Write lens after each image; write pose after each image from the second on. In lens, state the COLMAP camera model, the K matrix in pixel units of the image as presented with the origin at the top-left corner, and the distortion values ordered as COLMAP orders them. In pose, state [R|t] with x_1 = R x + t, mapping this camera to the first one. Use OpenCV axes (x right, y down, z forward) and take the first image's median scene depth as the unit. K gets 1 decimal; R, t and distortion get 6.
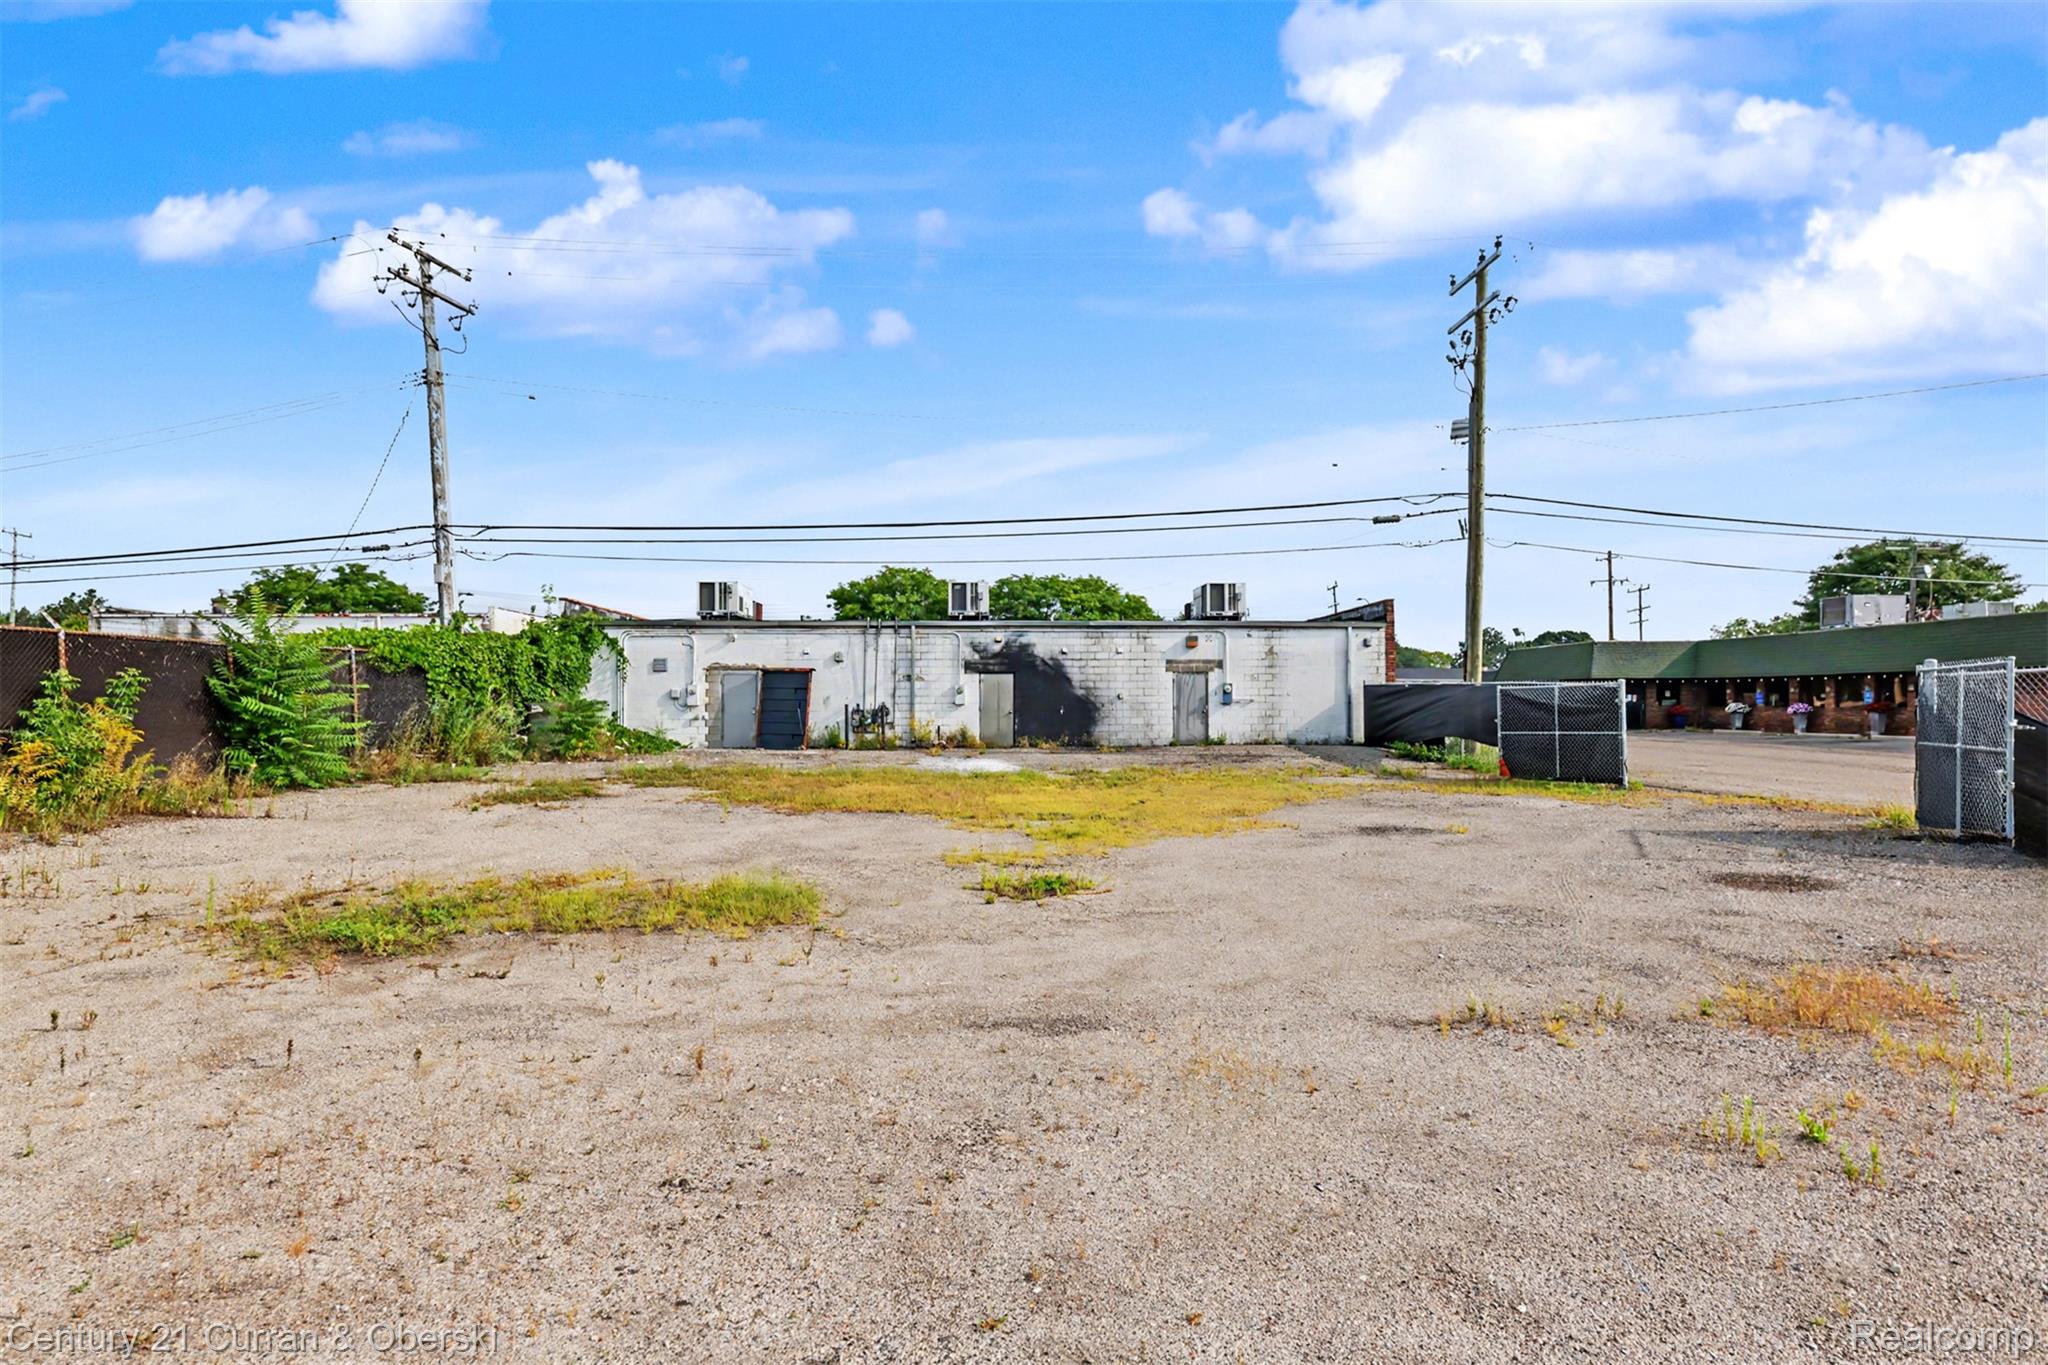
lens RADIAL K [[921.6, 0, 1024.3], [0, 921.6, 702.9], [0, 0, 1]] dist [-0.004106, -0.000110]
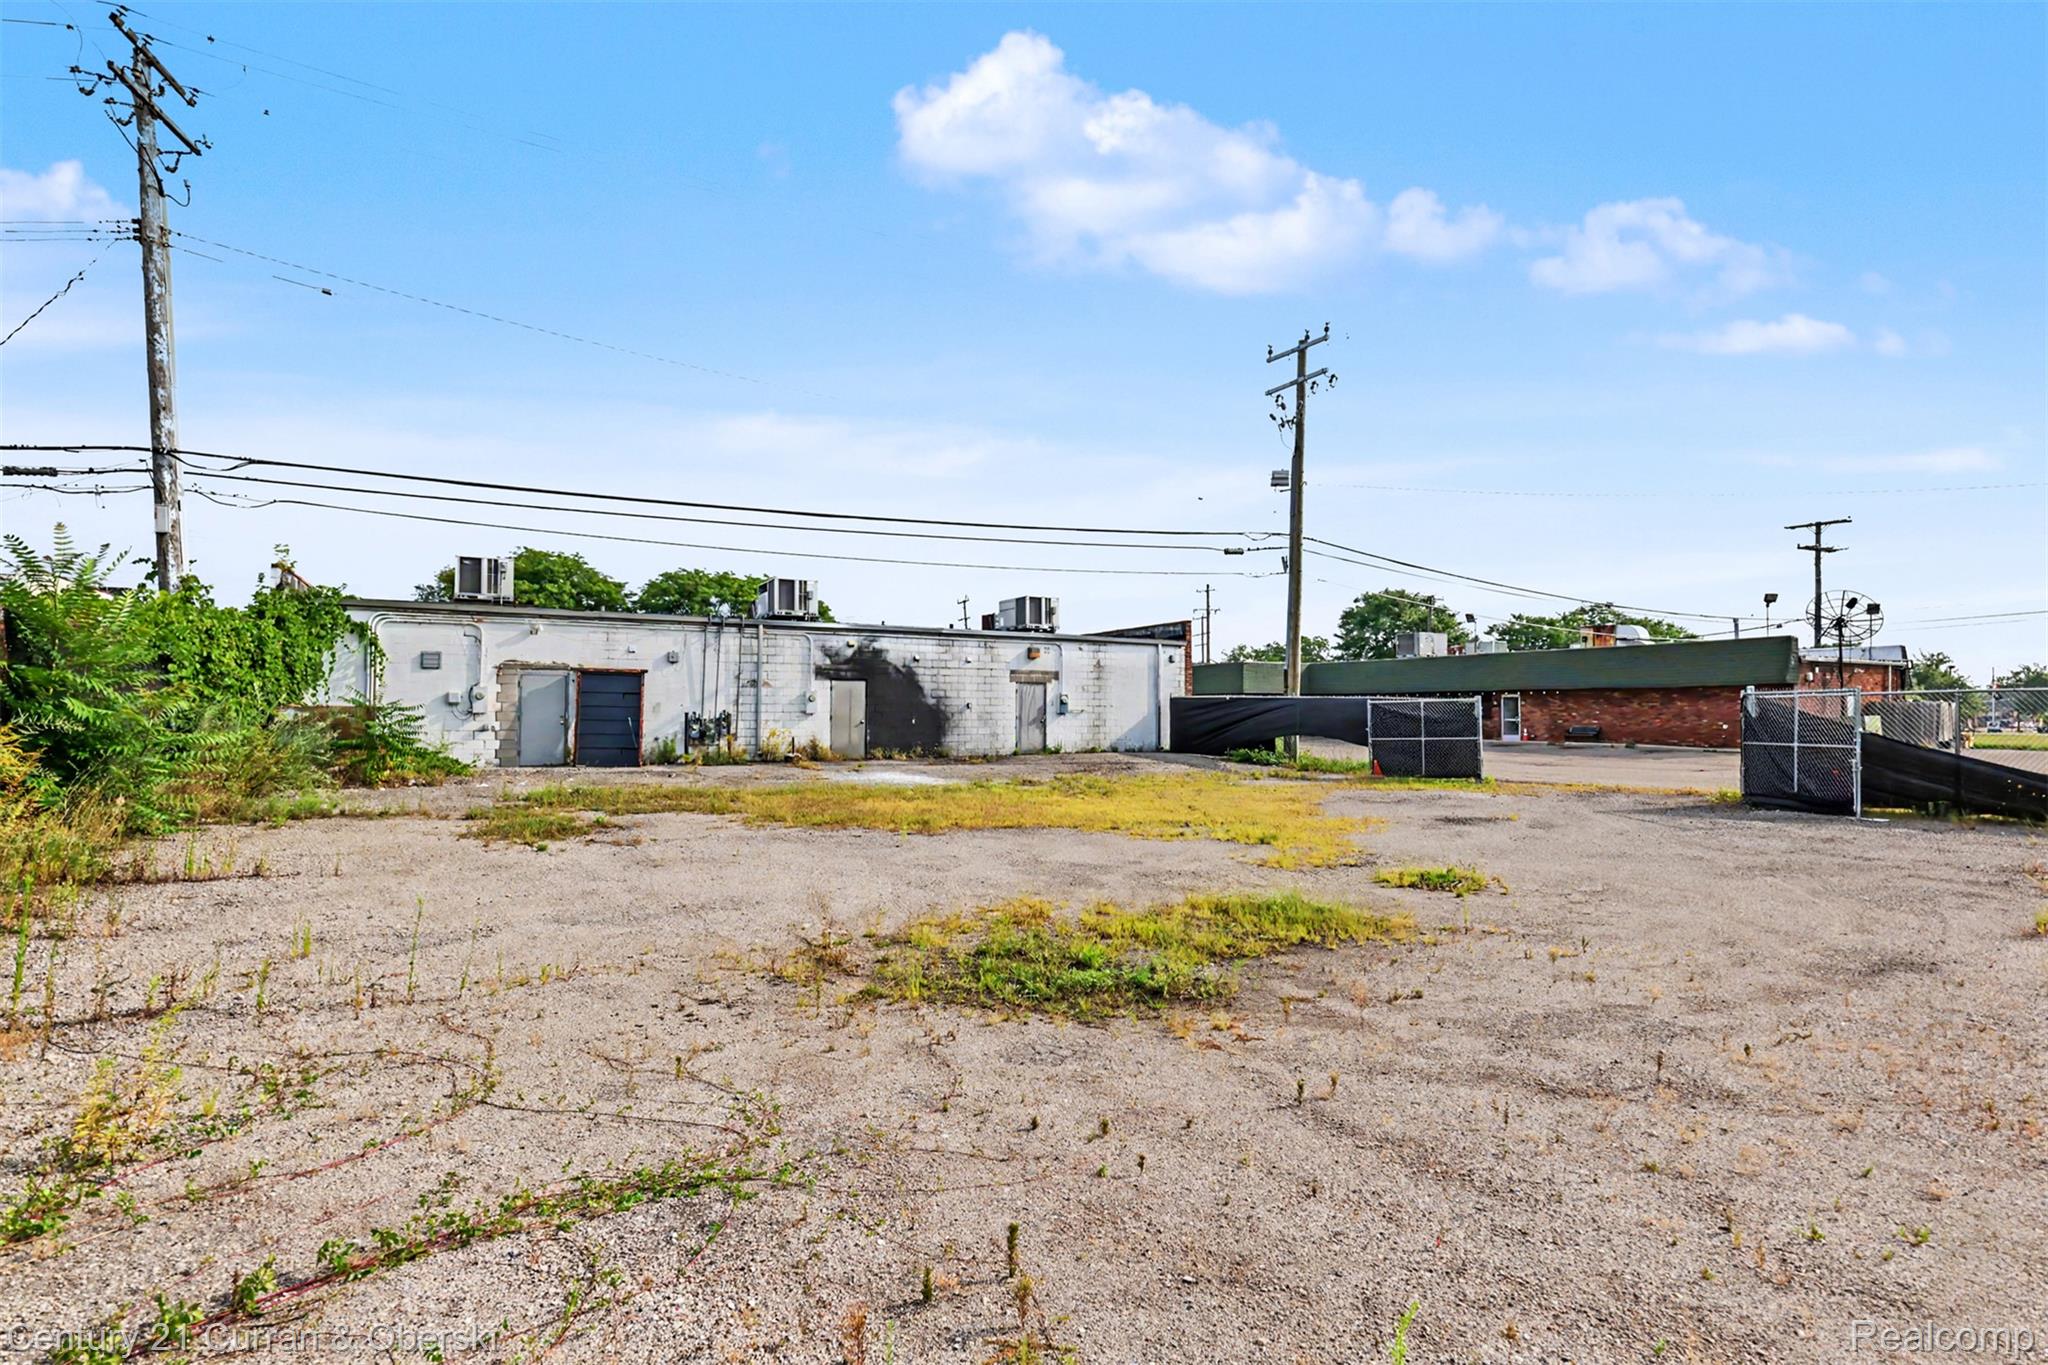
lens RADIAL K [[950.7, 0, 1027.1], [0, 950.7, 691.6], [0, 0, 1]] dist [0.002012, -0.000973]
pose [[0.894581, 0.014905, 0.446657, -0.299234], [-0.005071, 0.999718, -0.023204, 0.000955], [-0.446876, 0.018493, 0.894405, 0.063314]]
